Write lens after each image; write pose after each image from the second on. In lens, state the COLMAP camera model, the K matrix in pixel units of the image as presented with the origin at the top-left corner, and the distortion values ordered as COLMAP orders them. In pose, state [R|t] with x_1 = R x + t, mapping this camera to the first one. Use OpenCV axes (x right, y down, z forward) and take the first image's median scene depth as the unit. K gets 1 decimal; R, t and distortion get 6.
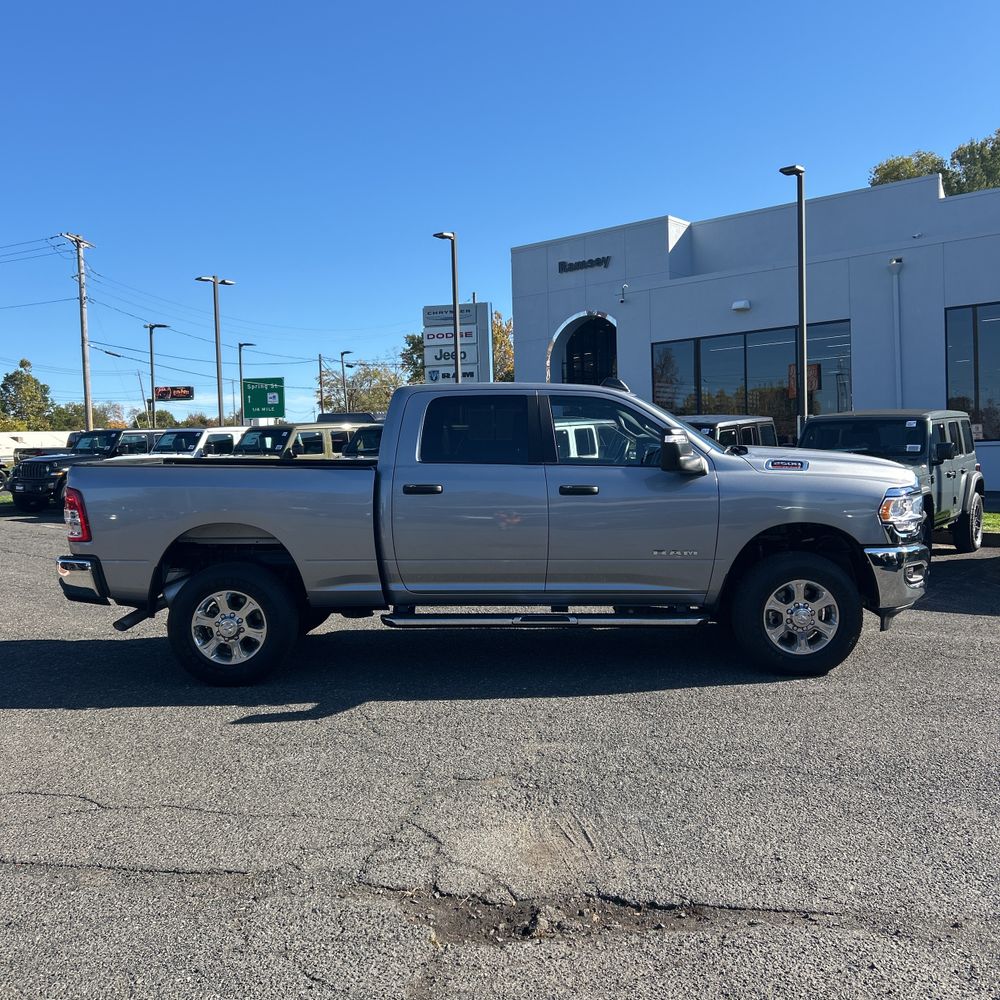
lens RADIAL K [[993.1, 0, 520.4], [0, 993.1, 499.5], [0, 0, 1]] dist [0.104464, -0.215448]
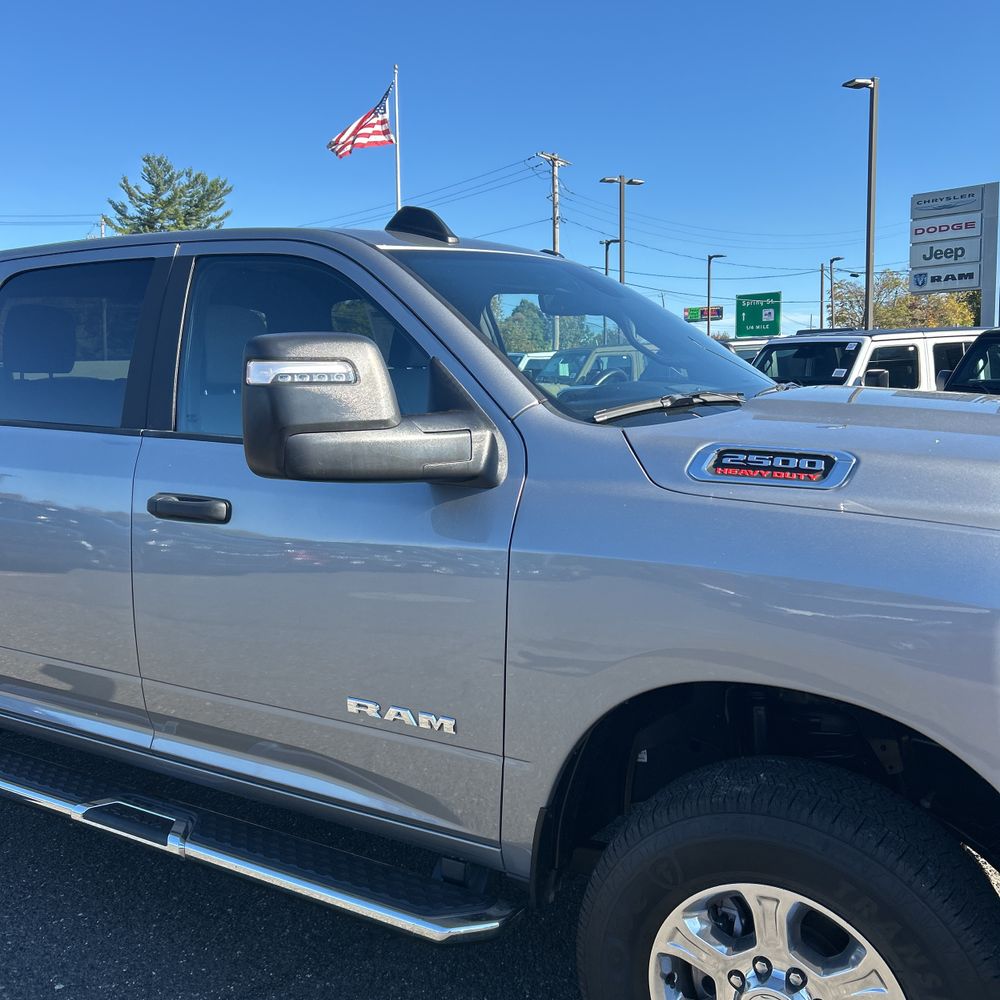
lens RADIAL K [[993.1, 0, 520.4], [0, 993.1, 499.5], [0, 0, 1]] dist [0.104464, -0.215448]
pose [[0.864237, 0.068083, -0.498457, 0.151695], [-0.028228, 0.995802, 0.087073, -0.020828], [0.502293, -0.061182, 0.862531, 0.316897]]
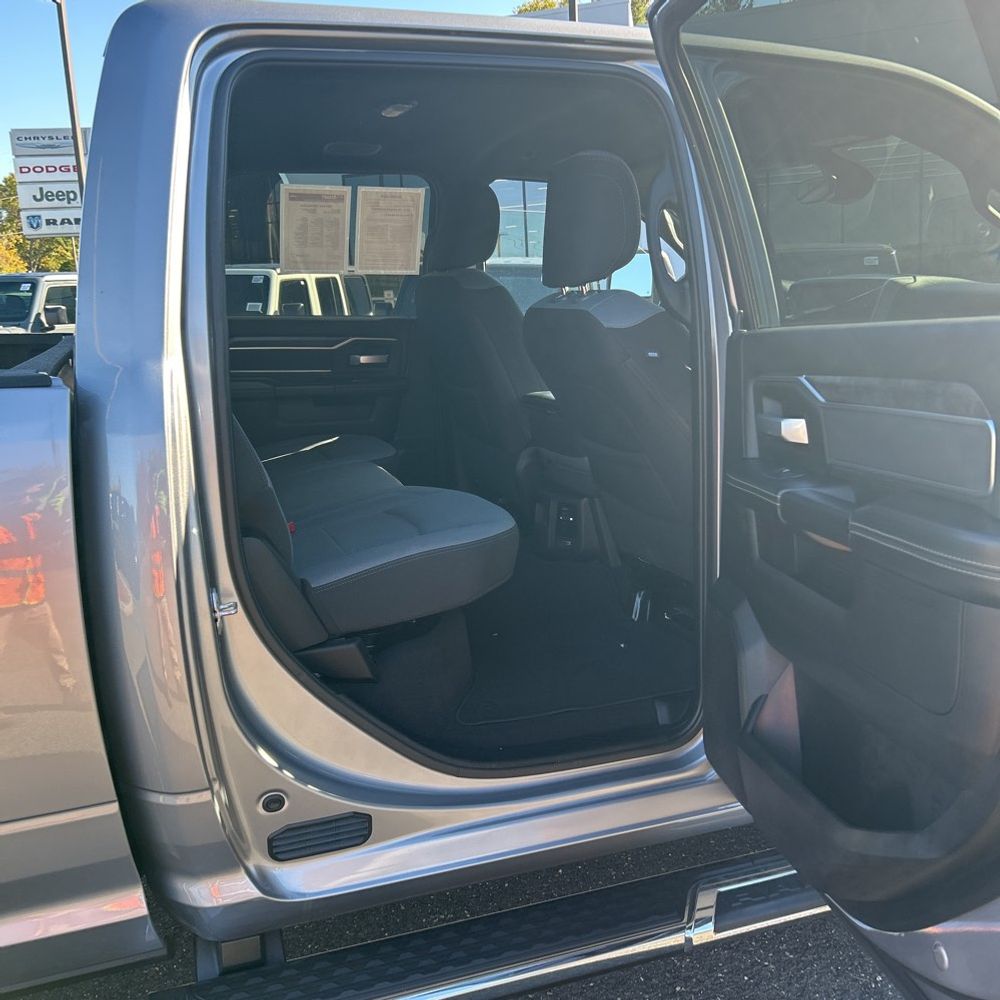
lens RADIAL K [[996.9, 0, 498.1], [0, 996.9, 497.3], [0, 0, 1]] dist [0.031987, -0.015699]
pose [[0.941406, -0.079490, 0.327773, -0.057156], [0.036218, 0.990036, 0.136075, -0.013701], [-0.335324, -0.116230, 0.934906, 0.333743]]
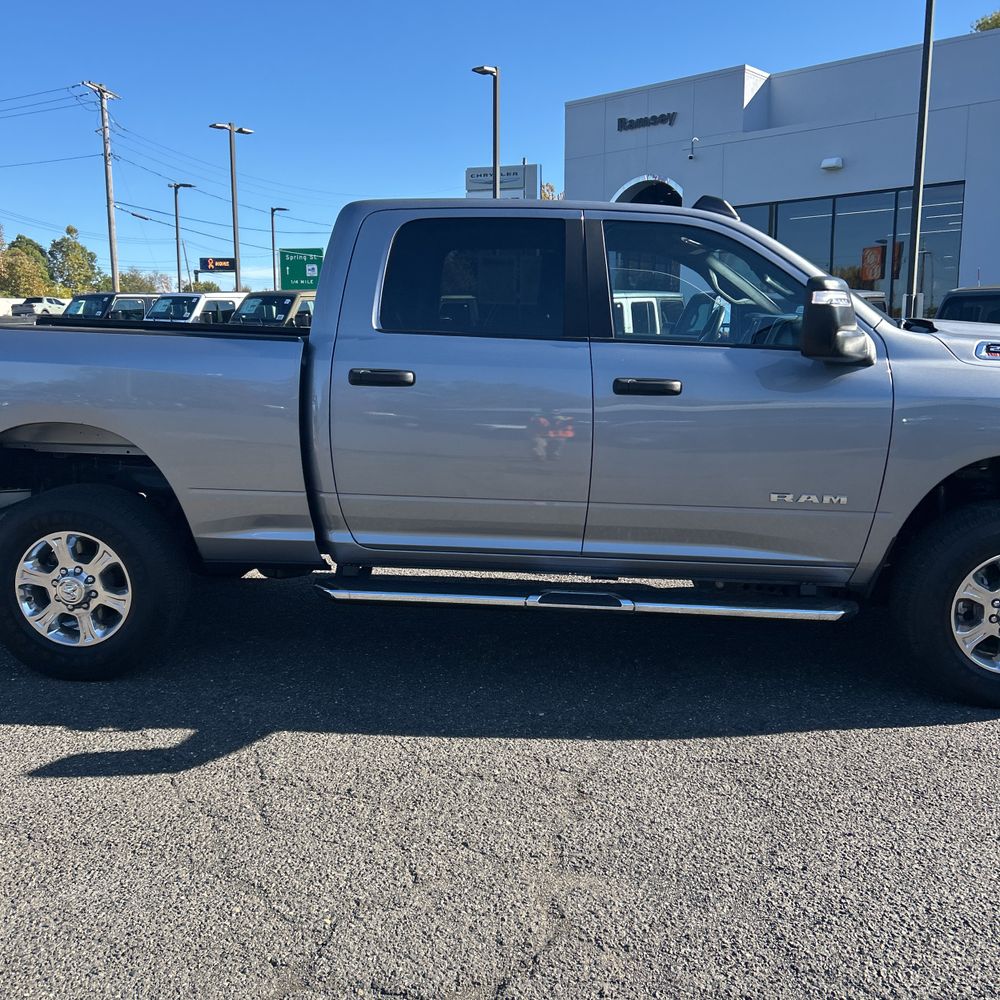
lens RADIAL K [[996.9, 0, 498.1], [0, 996.9, 497.3], [0, 0, 1]] dist [0.031987, -0.015699]
pose [[0.997212, 0.037308, -0.064626, 0.005110], [-0.029653, 0.992853, 0.115604, -0.004173], [0.068477, -0.113366, 0.991191, 0.174290]]
